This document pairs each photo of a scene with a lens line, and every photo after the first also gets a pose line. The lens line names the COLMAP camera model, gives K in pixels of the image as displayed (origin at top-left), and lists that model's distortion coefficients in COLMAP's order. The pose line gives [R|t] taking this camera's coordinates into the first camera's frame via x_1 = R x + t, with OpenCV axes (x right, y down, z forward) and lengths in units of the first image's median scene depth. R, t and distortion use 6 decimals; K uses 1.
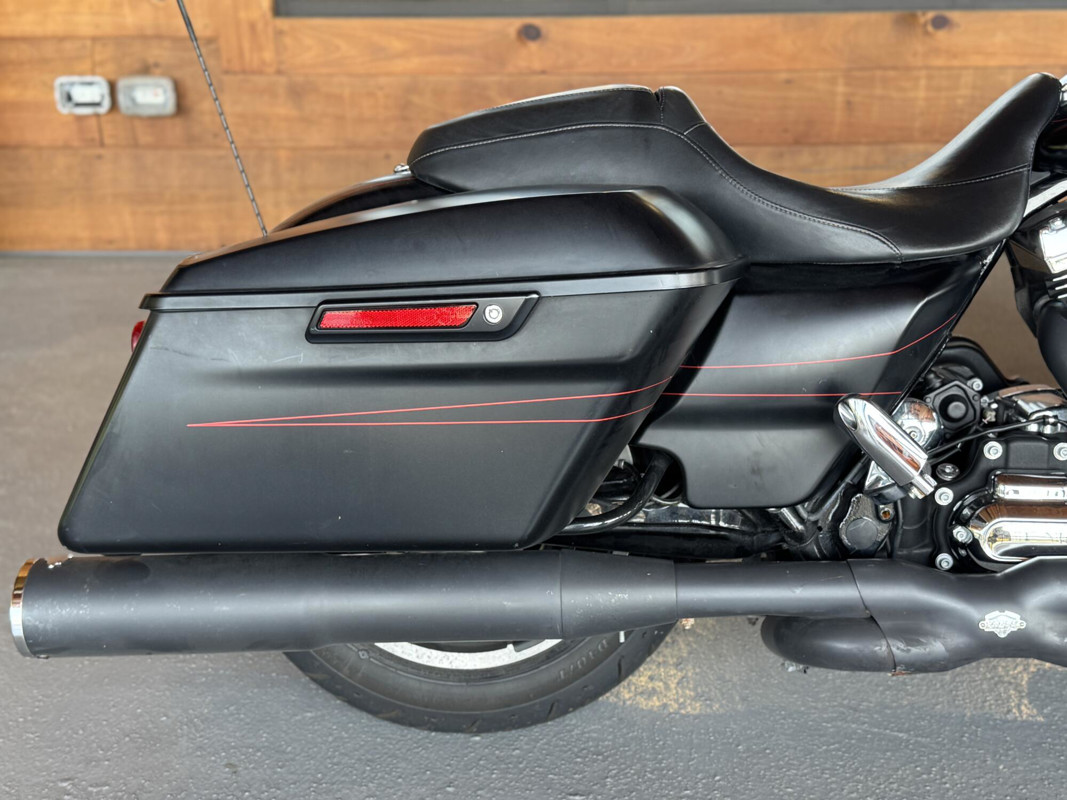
lens RADIAL K [[1406.2, 0, 533.5], [0, 1406.2, 400.0], [0, 0, 1]] dist [0.169189, -0.318437]
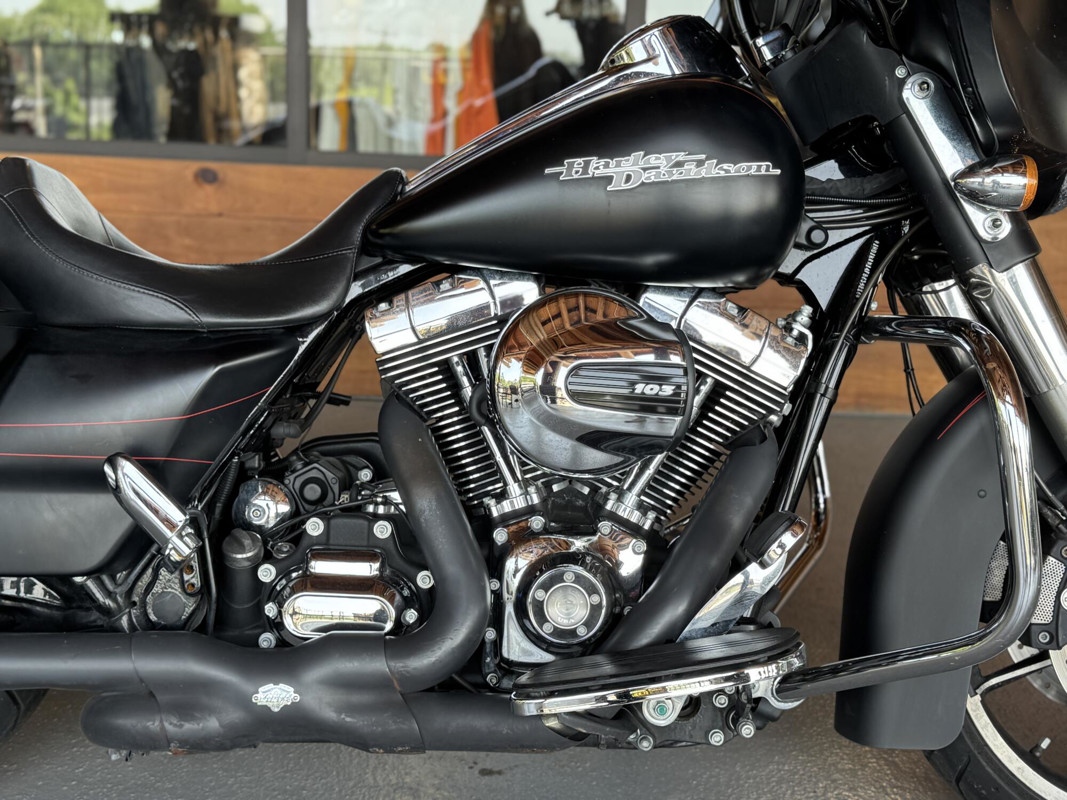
lens RADIAL K [[1406.2, 0, 533.5], [0, 1406.2, 400.0], [0, 0, 1]] dist [0.169189, -0.318437]
pose [[0.998221, 0.038495, 0.045519, 0.409155], [-0.031730, 0.989502, -0.140990, 0.078790], [-0.050469, 0.139295, 0.988964, 0.002670]]
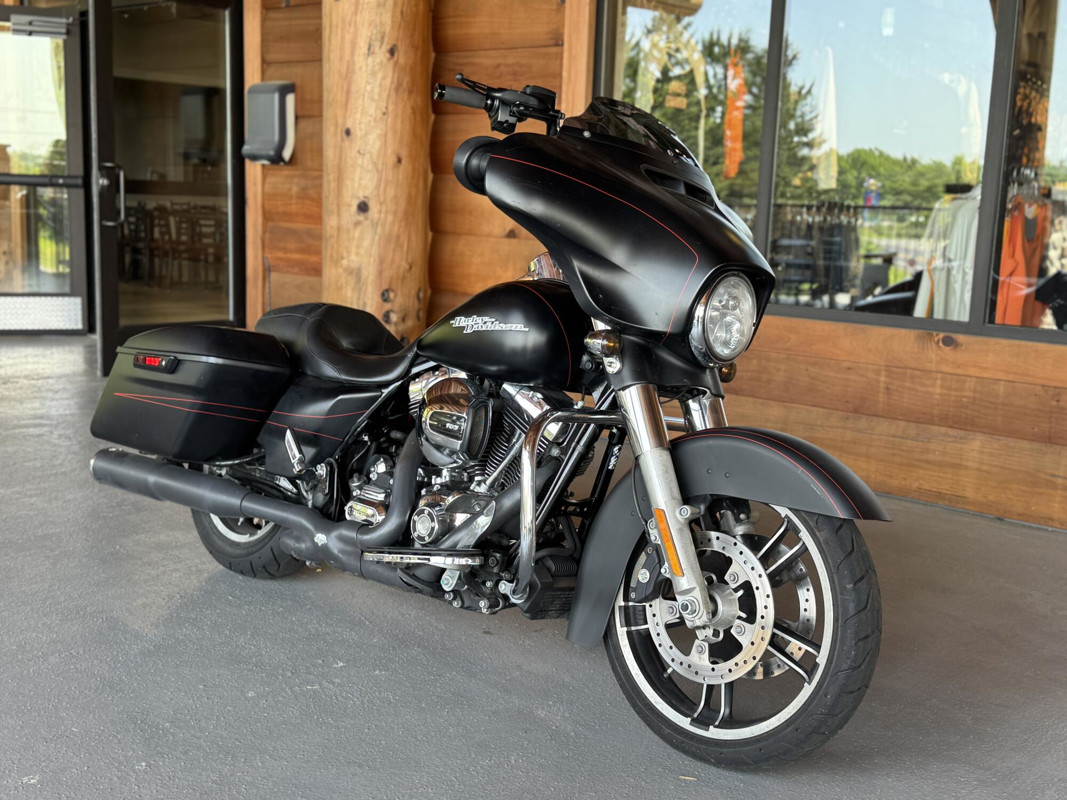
lens RADIAL K [[1229.9, 0, 533.5], [0, 1229.9, 400.0], [0, 0, 1]] dist [0.182342, -0.392646]
pose [[0.750994, 0.143339, -0.644563, 1.644572], [-0.270648, 0.957209, -0.102473, 0.049547], [0.602293, 0.251406, 0.757653, -0.306762]]
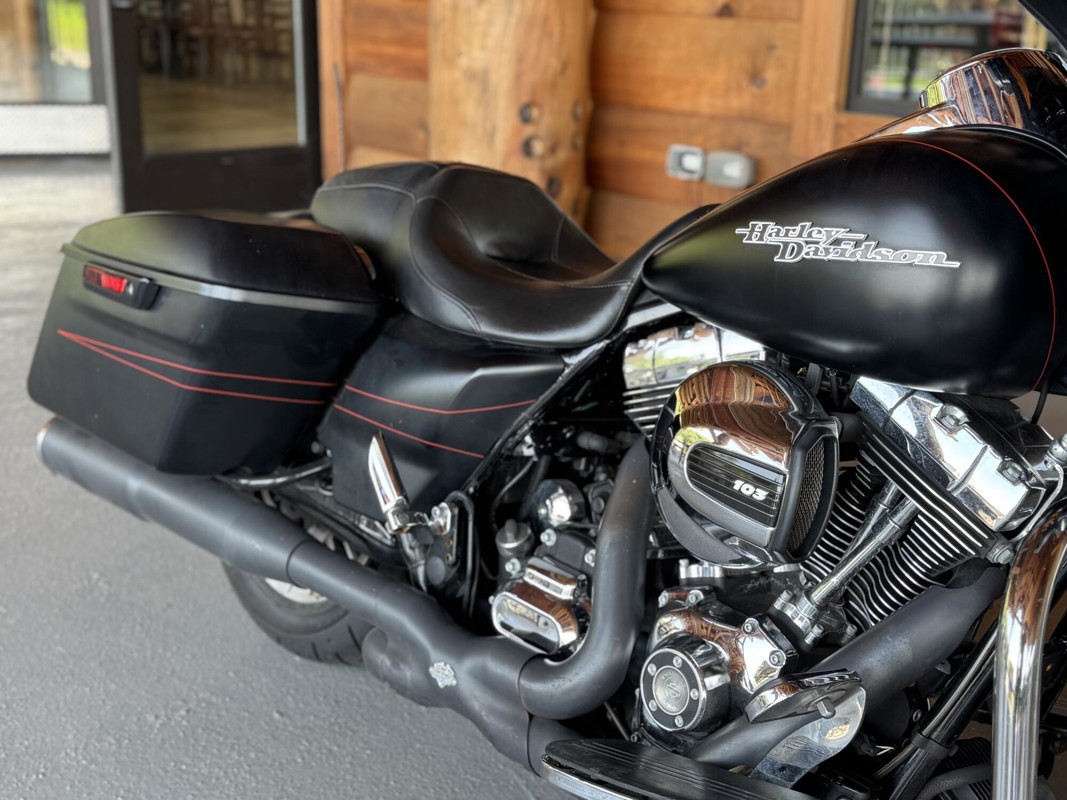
lens RADIAL K [[1406.2, 0, 533.5], [0, 1406.2, 400.0], [0, 0, 1]] dist [0.169189, -0.318437]
pose [[0.687771, 0.237500, -0.685977, 0.968255], [-0.278879, 0.958897, 0.052383, -0.109649], [0.670222, 0.155277, 0.725735, 0.207592]]
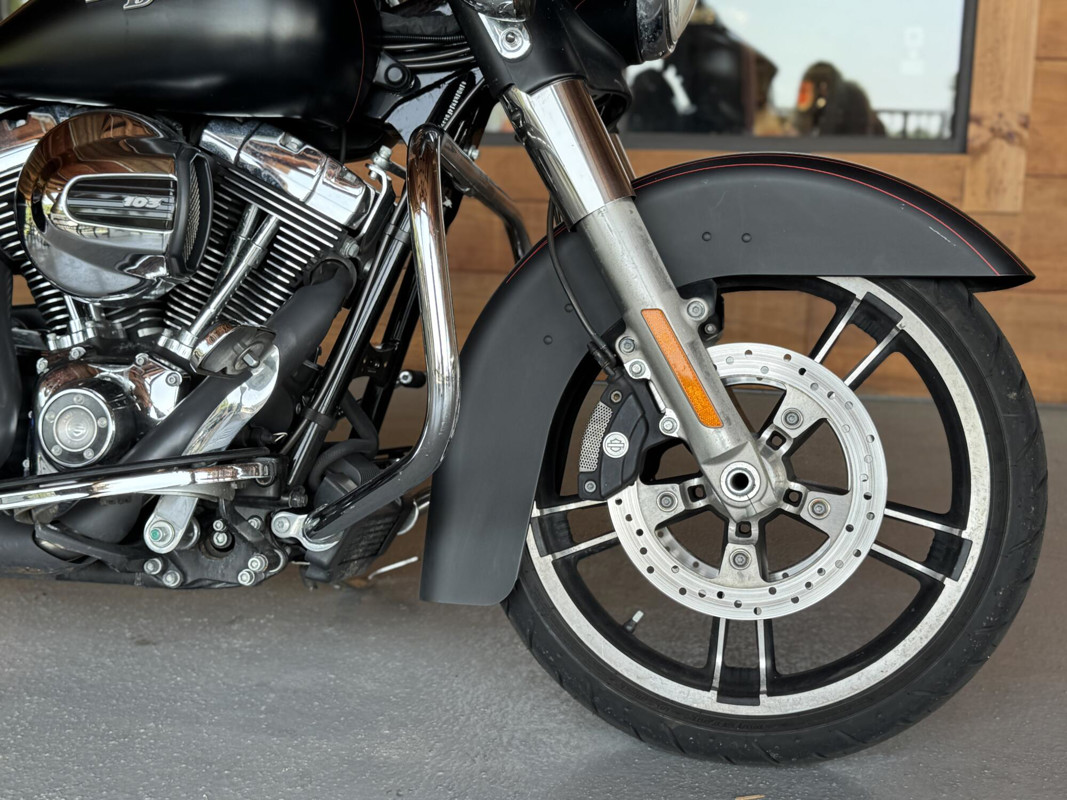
lens RADIAL K [[1406.2, 0, 533.5], [0, 1406.2, 400.0], [0, 0, 1]] dist [0.169189, -0.318437]
pose [[0.984647, 0.060449, -0.163758, 0.910326], [-0.089600, 0.980133, -0.176948, 0.197544], [0.149808, 0.188904, 0.970501, 0.077450]]
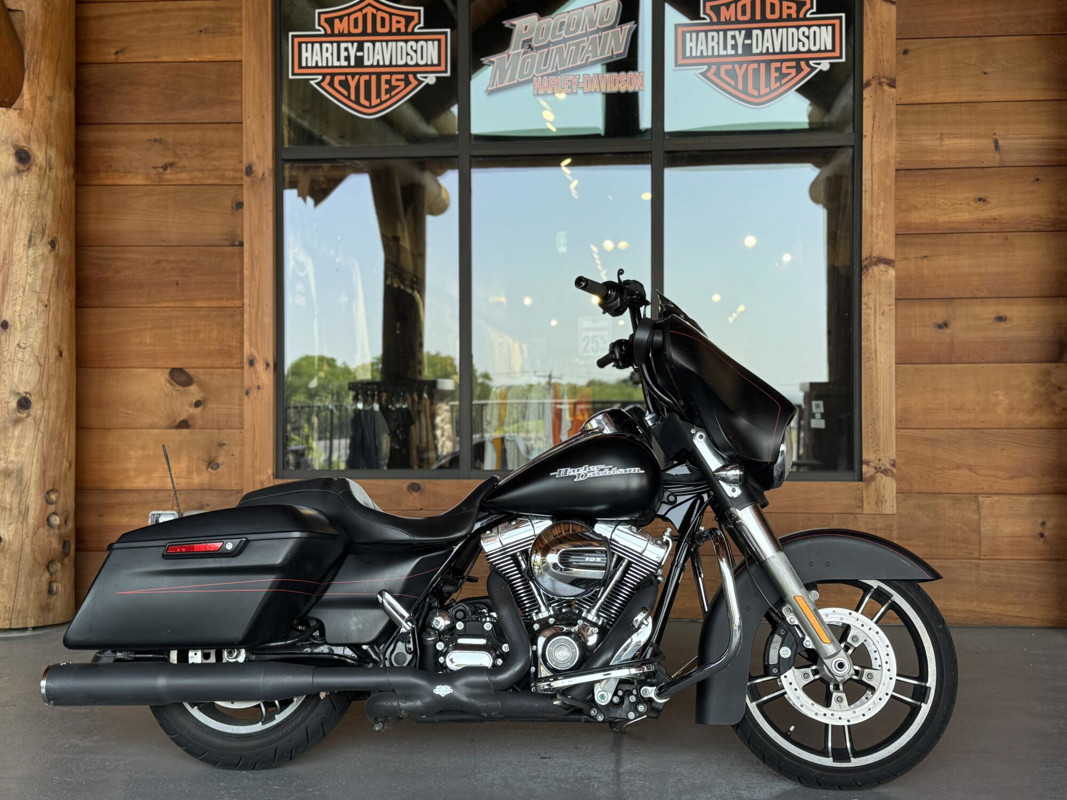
lens RADIAL K [[1229.9, 0, 533.5], [0, 1229.9, 400.0], [0, 0, 1]] dist [0.182342, -0.392646]
pose [[0.996411, 0.005546, -0.084468, 0.591330], [-0.035502, 0.933231, -0.357518, 0.399956], [0.076845, 0.359234, 0.930078, -0.999136]]
